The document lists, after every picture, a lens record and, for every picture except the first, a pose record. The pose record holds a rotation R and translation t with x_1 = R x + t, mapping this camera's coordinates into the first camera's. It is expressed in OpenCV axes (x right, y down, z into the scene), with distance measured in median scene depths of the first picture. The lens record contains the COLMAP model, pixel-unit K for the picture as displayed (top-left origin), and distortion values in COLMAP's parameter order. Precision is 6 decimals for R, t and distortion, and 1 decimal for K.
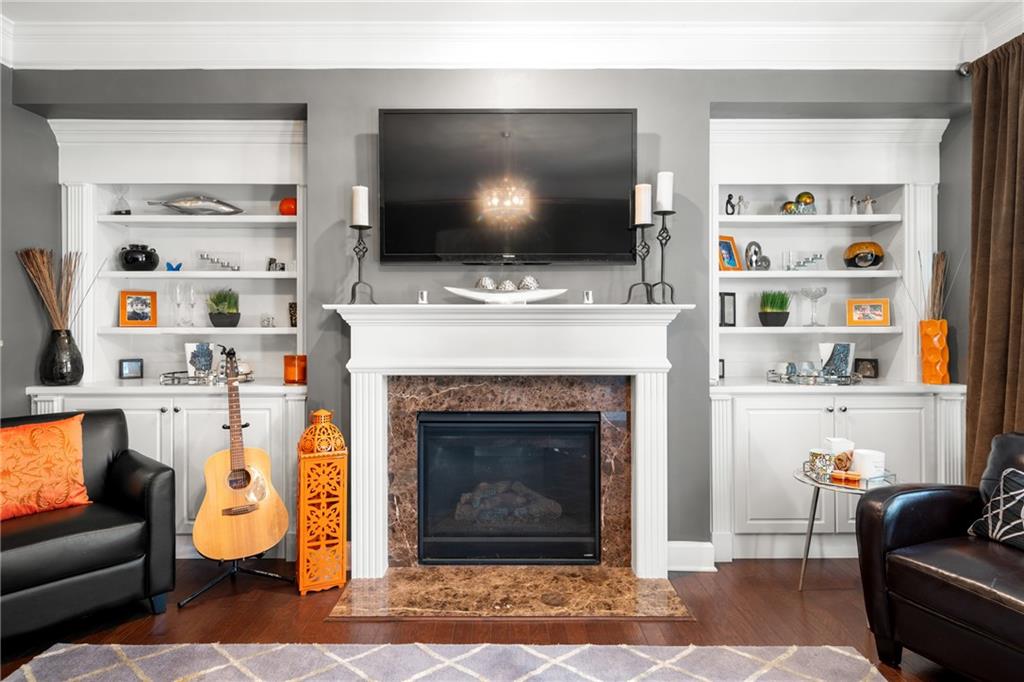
lens RADIAL K [[576.1, 0, 506.6], [0, 576.1, 324.2], [0, 0, 1]] dist [0.000929, -0.000072]
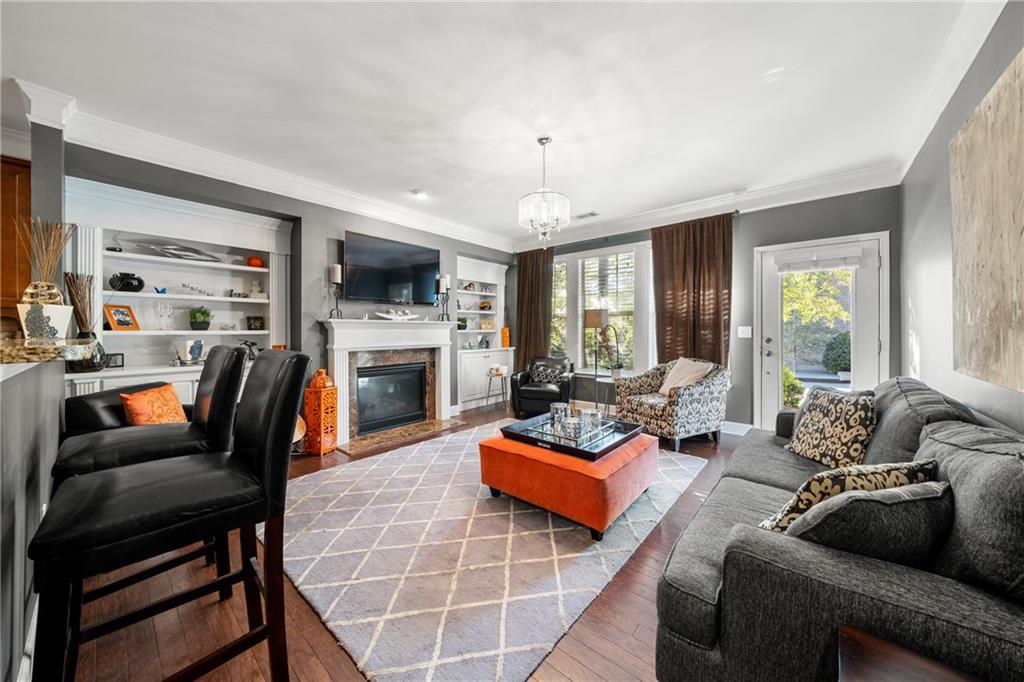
lens RADIAL K [[349.6, 0, 503.6], [0, 349.6, 333.4], [0, 0, 1]] dist [-0.004750, -0.000102]
pose [[0.669245, -0.007236, 0.743007, -0.776775], [0.005268, 0.999974, 0.004993, 0.015299], [-0.743023, 0.000572, 0.669265, -0.326192]]
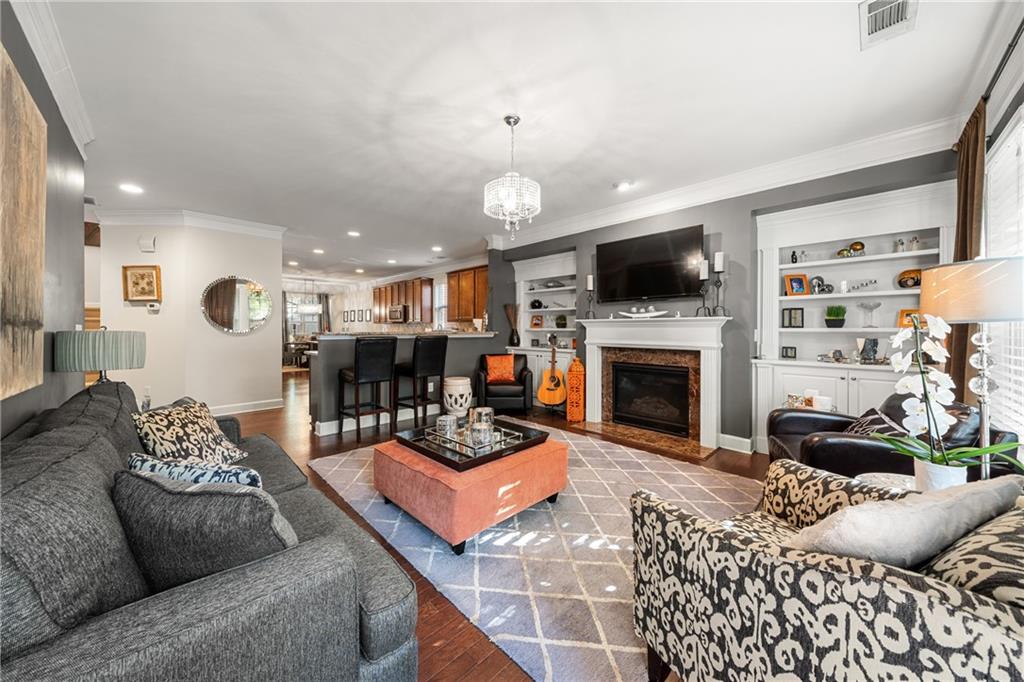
lens RADIAL K [[349.6, 0, 511.7], [0, 349.6, 334.5], [0, 0, 1]] dist [-0.004750, -0.000102]
pose [[0.703391, 0.012932, -0.710686, 0.618191], [-0.003380, 0.999884, 0.014850, 0.012510], [0.710796, -0.008043, 0.703353, -0.382491]]
